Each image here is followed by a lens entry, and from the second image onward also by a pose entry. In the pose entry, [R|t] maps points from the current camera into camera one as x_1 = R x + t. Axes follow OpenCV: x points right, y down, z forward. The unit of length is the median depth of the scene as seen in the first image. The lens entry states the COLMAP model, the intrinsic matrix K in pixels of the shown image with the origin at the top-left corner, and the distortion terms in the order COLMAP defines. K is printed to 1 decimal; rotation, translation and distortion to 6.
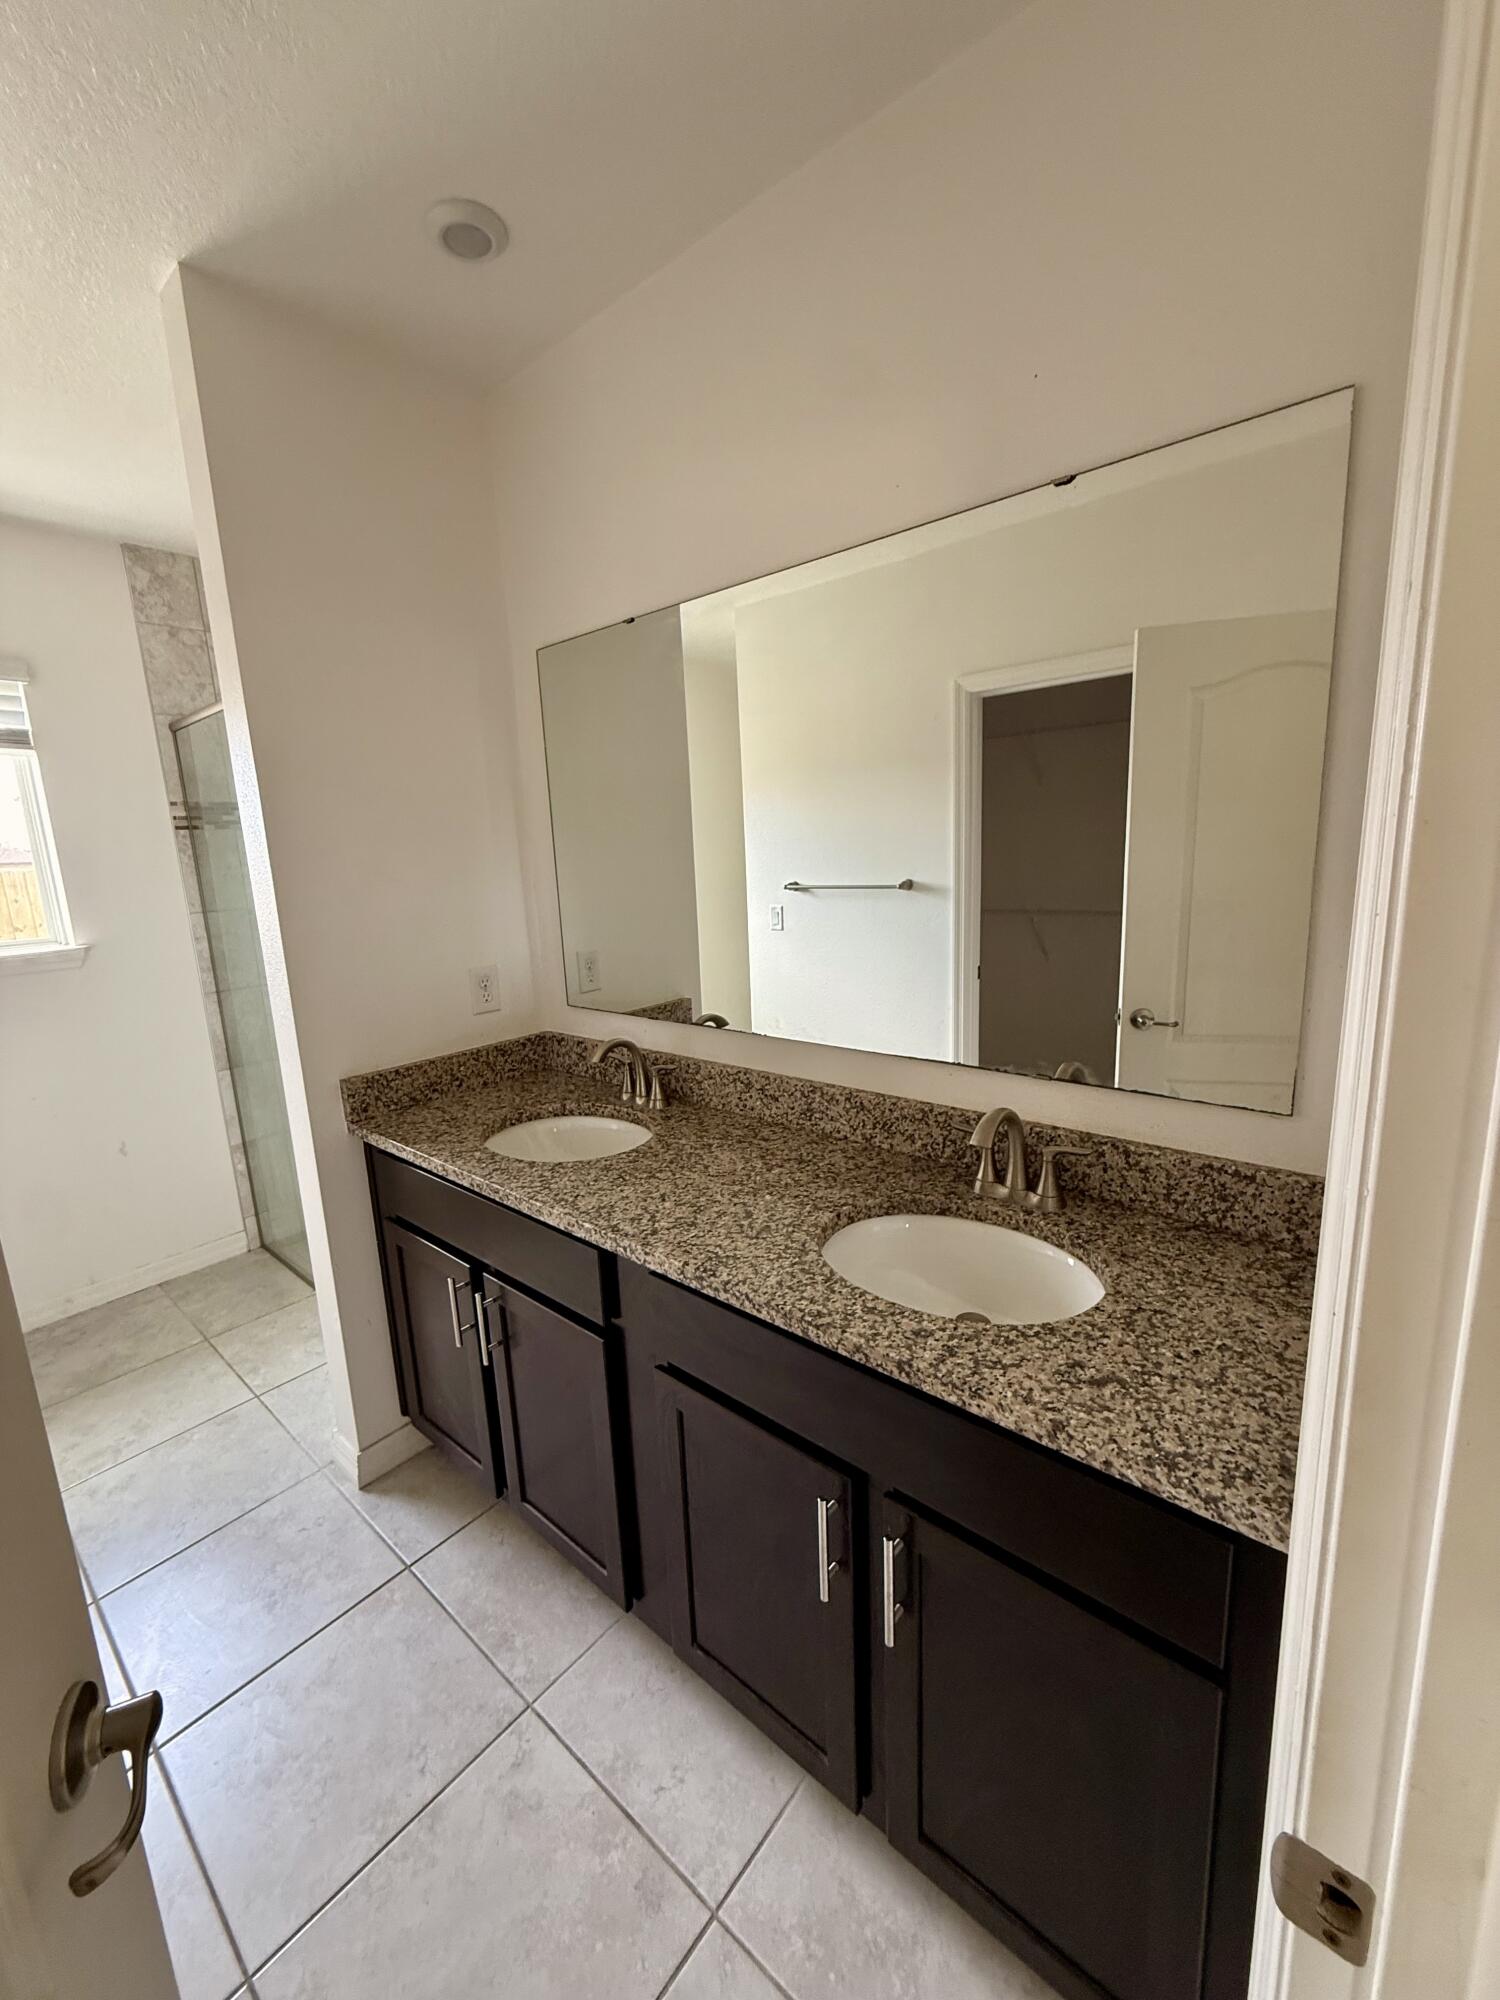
lens RADIAL K [[797.8, 0, 750.6], [0, 797.8, 993.9], [0, 0, 1]] dist [-0.000433, 0.000036]
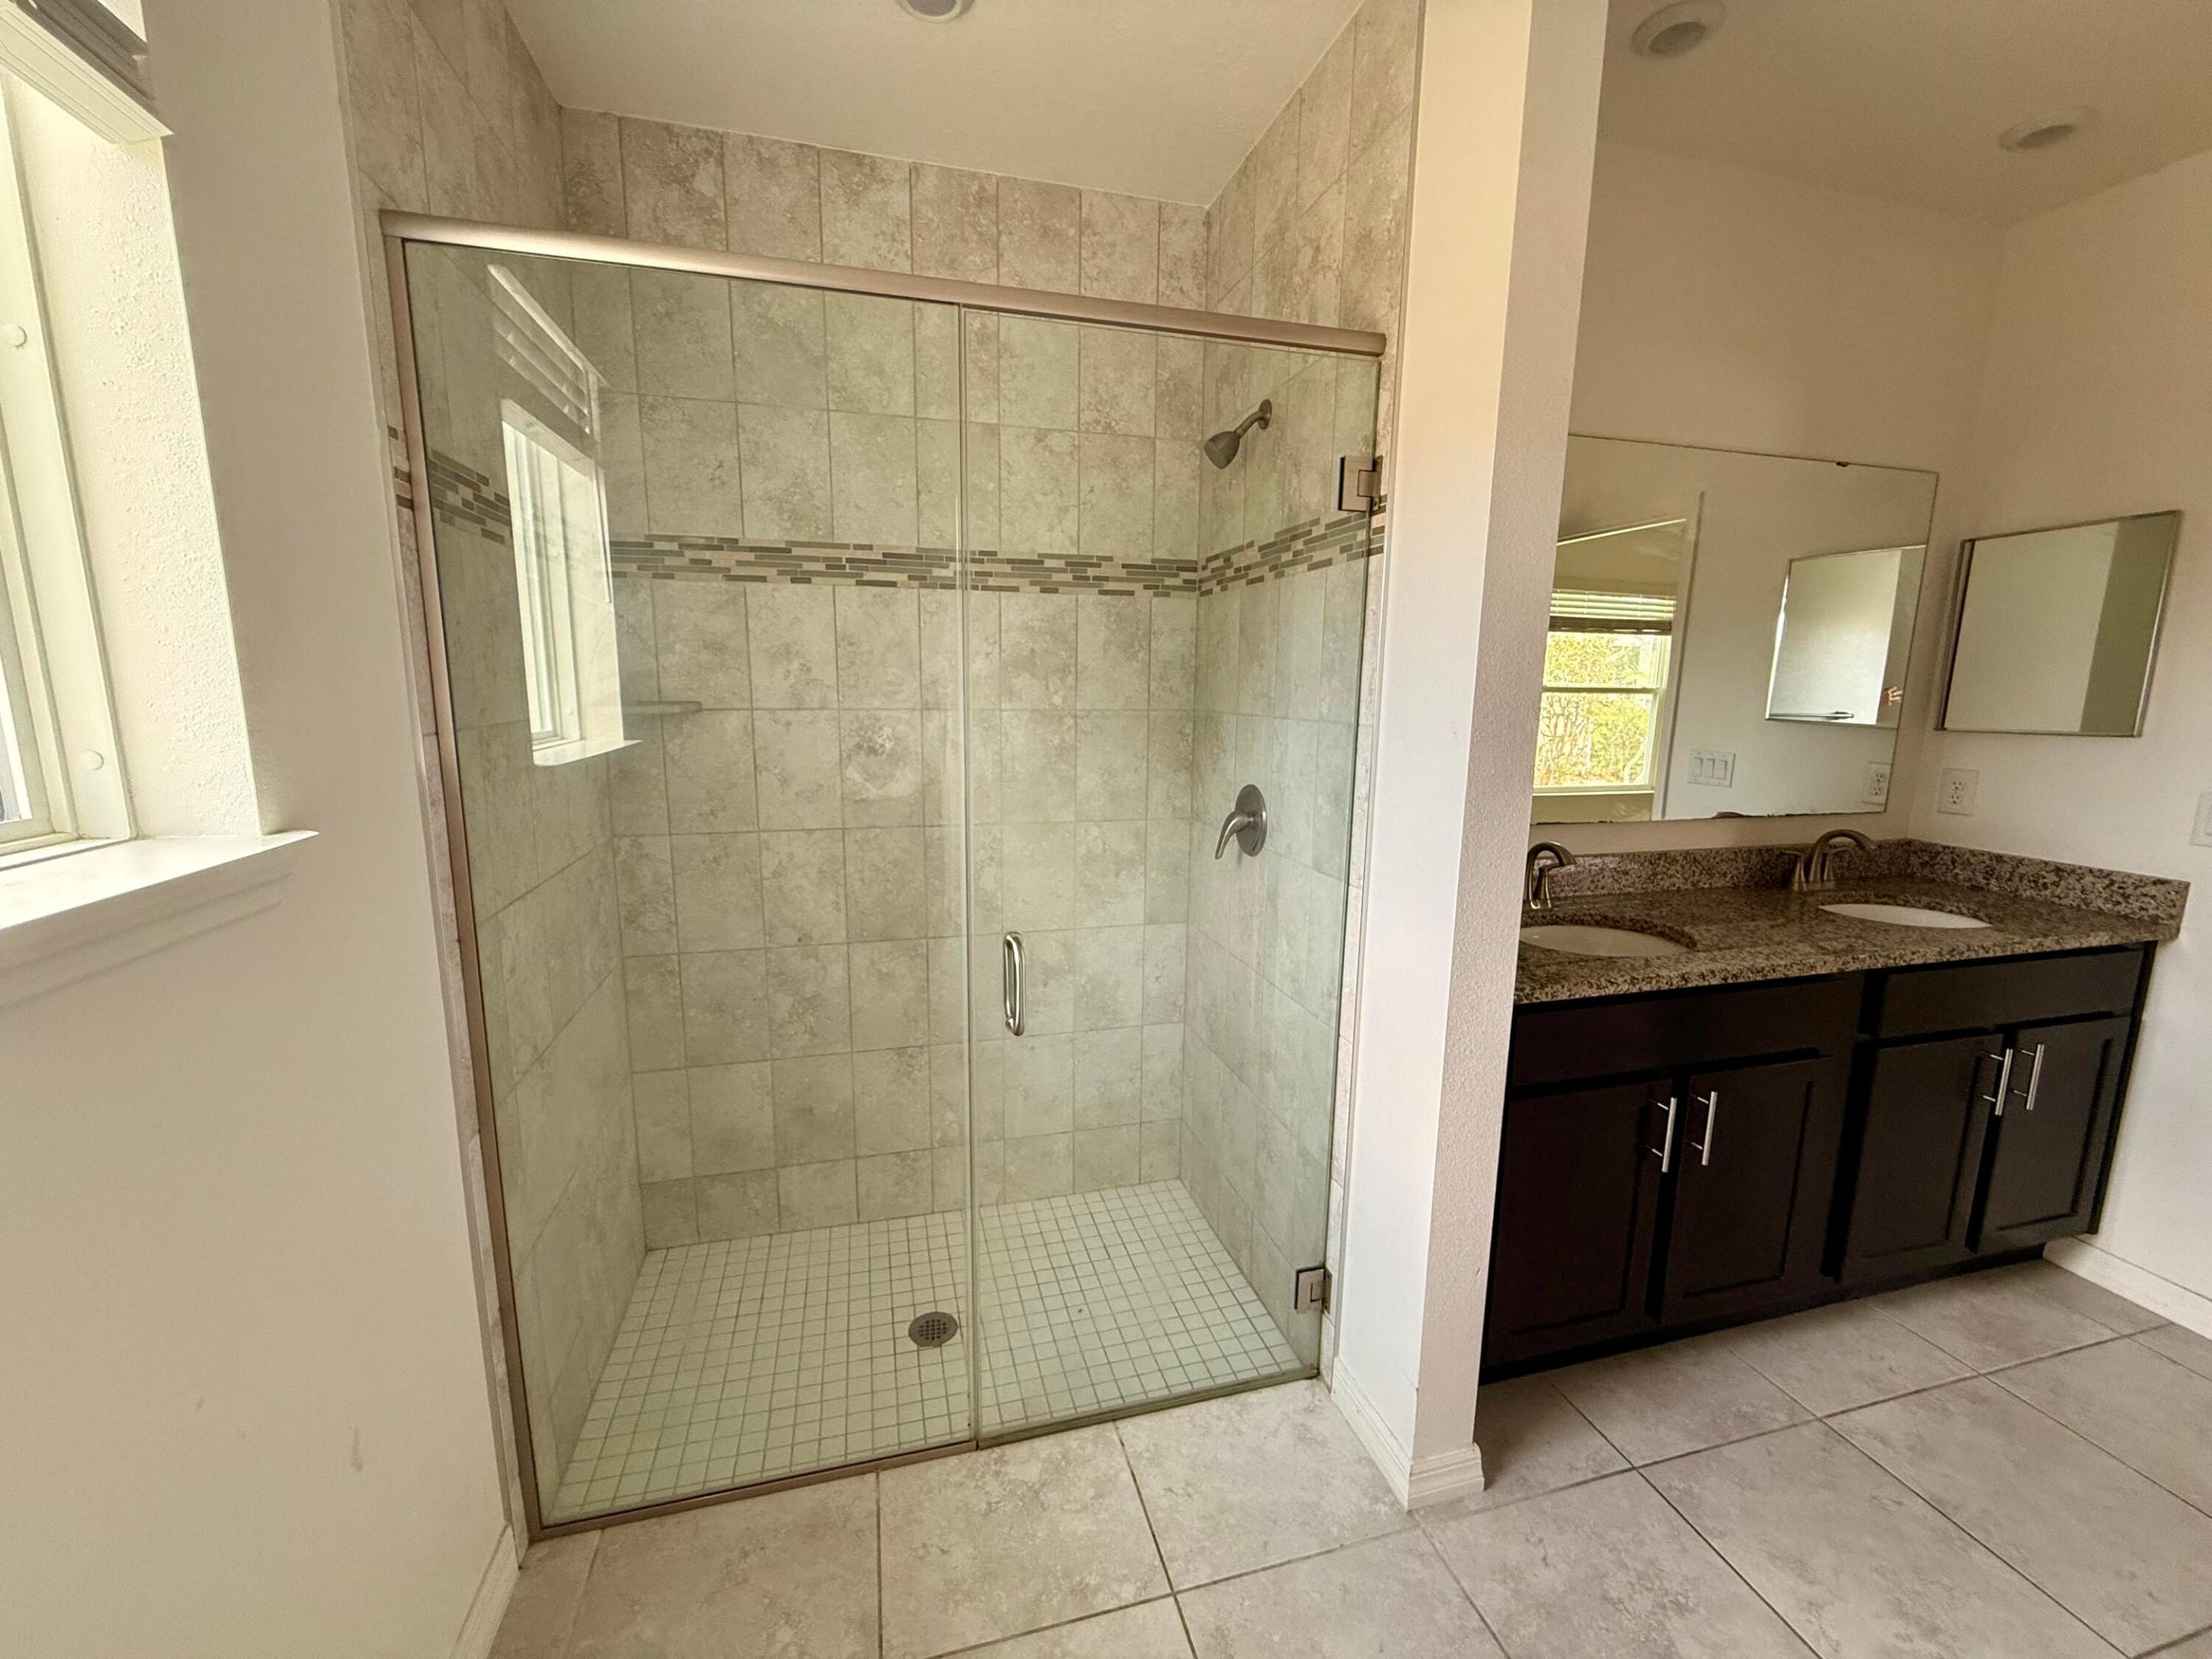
lens RADIAL K [[882.4, 0, 1099.6], [0, 882.4, 827.7], [0, 0, 1]] dist [-0.000433, 0.000036]
pose [[0.565646, -0.084146, 0.820344, -0.896026], [0.113055, 0.993300, 0.023933, -0.033900], [-0.816862, 0.079207, 0.571370, 0.528927]]
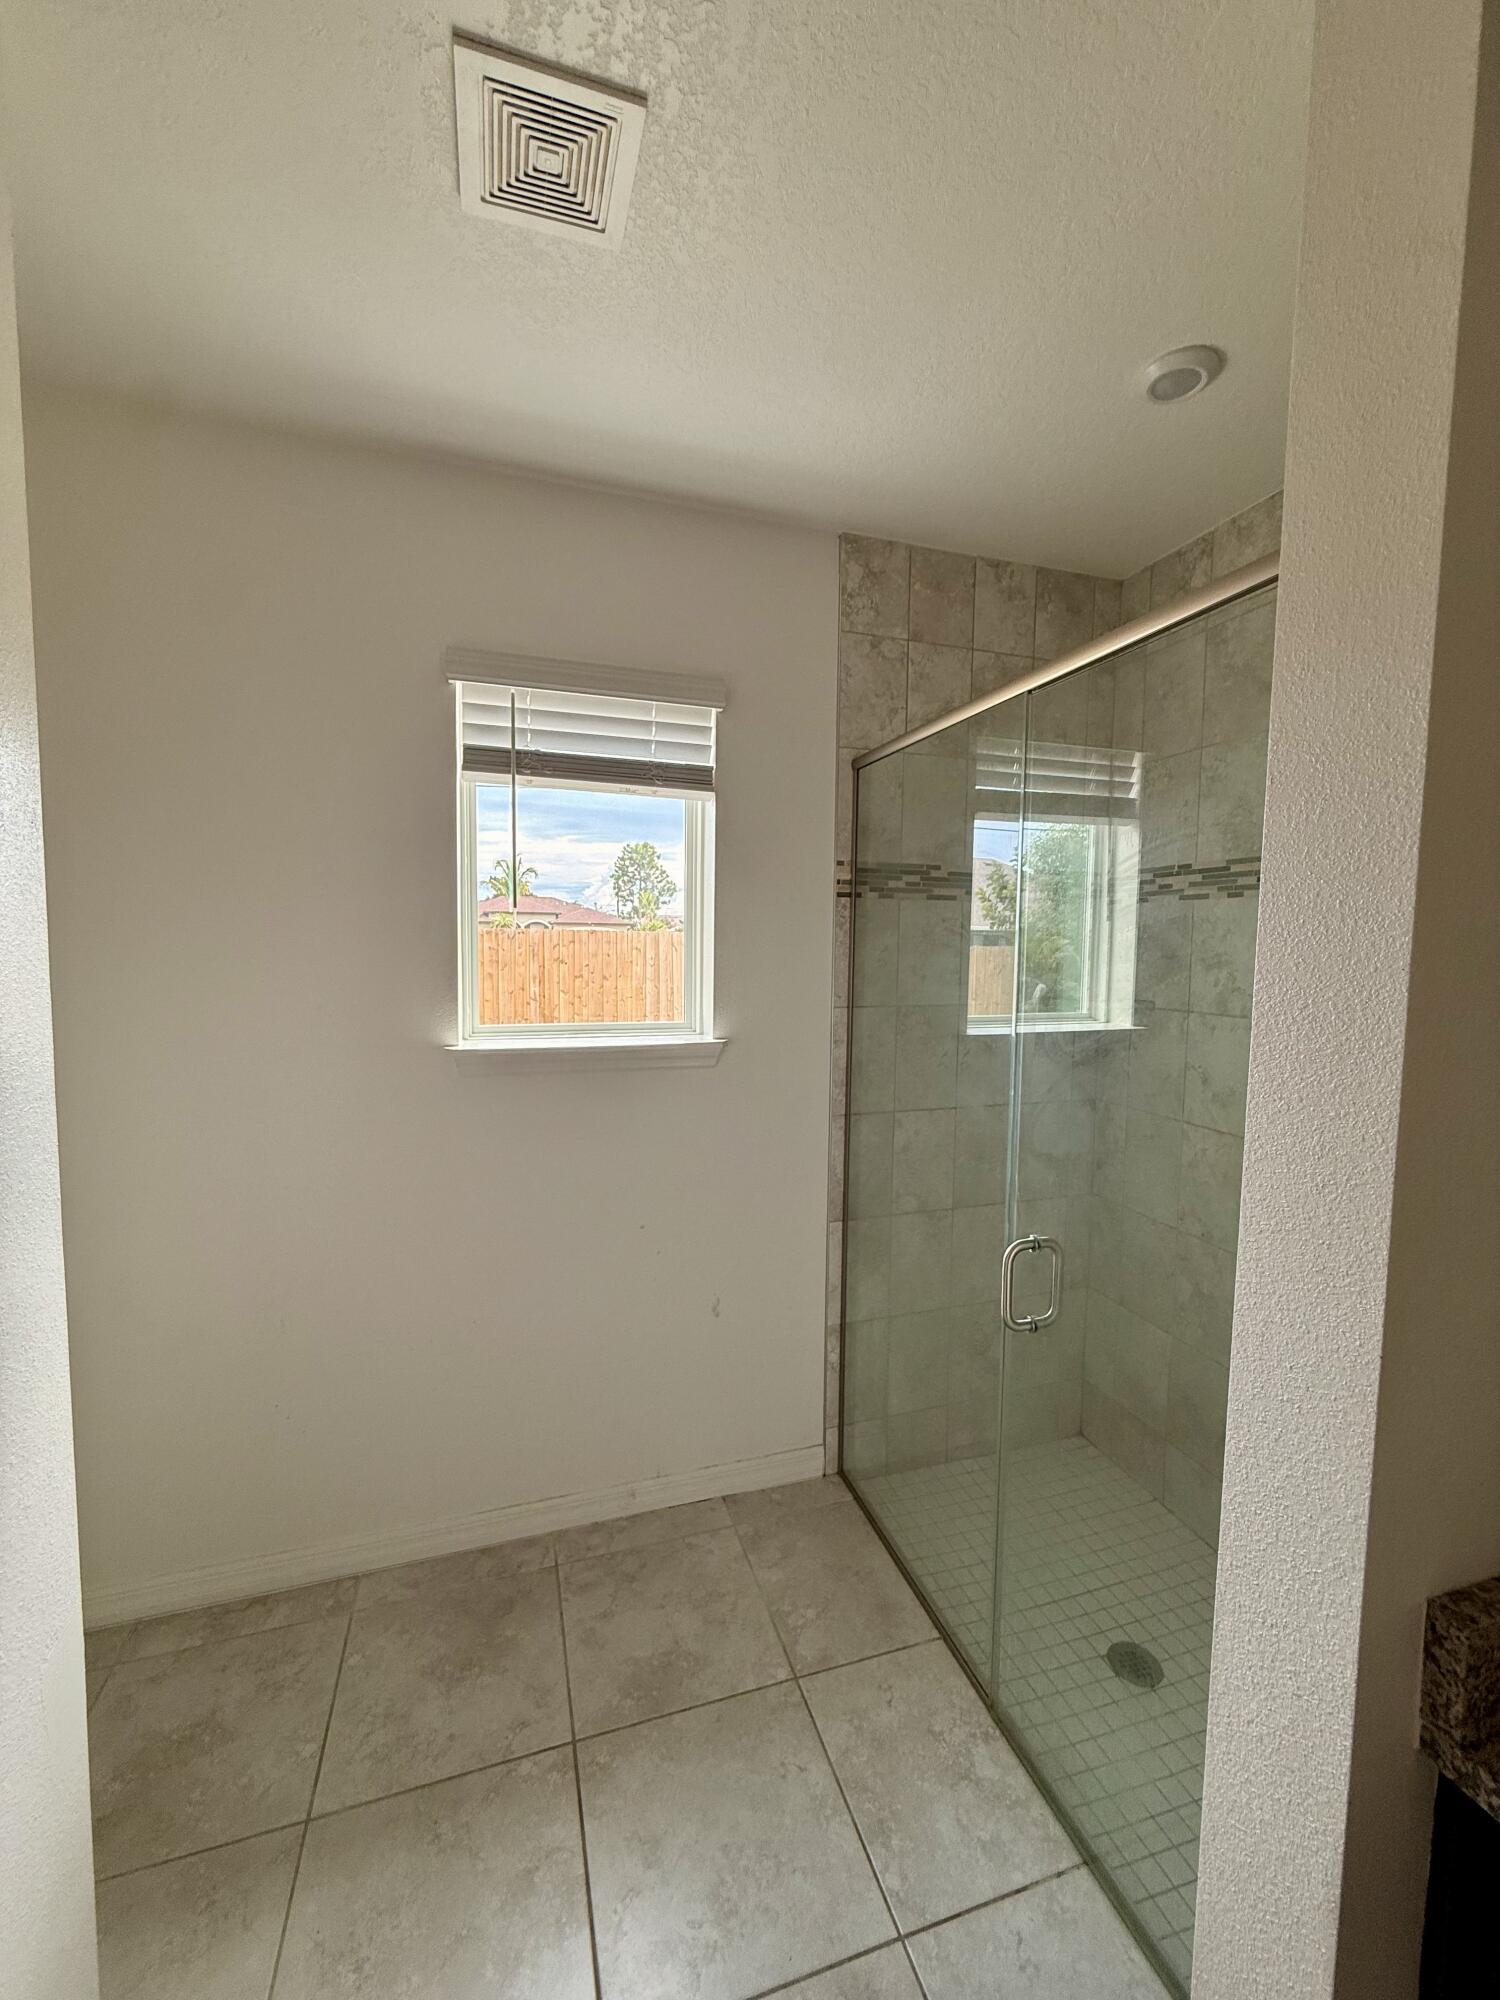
lens RADIAL K [[797.8, 0, 750.6], [0, 797.8, 993.9], [0, 0, 1]] dist [-0.000433, 0.000036]
pose [[0.848563, 0.095559, -0.520393, -0.395261], [-0.149163, 0.986866, -0.062012, -0.057578], [0.507633, 0.130244, 0.851672, 0.334164]]
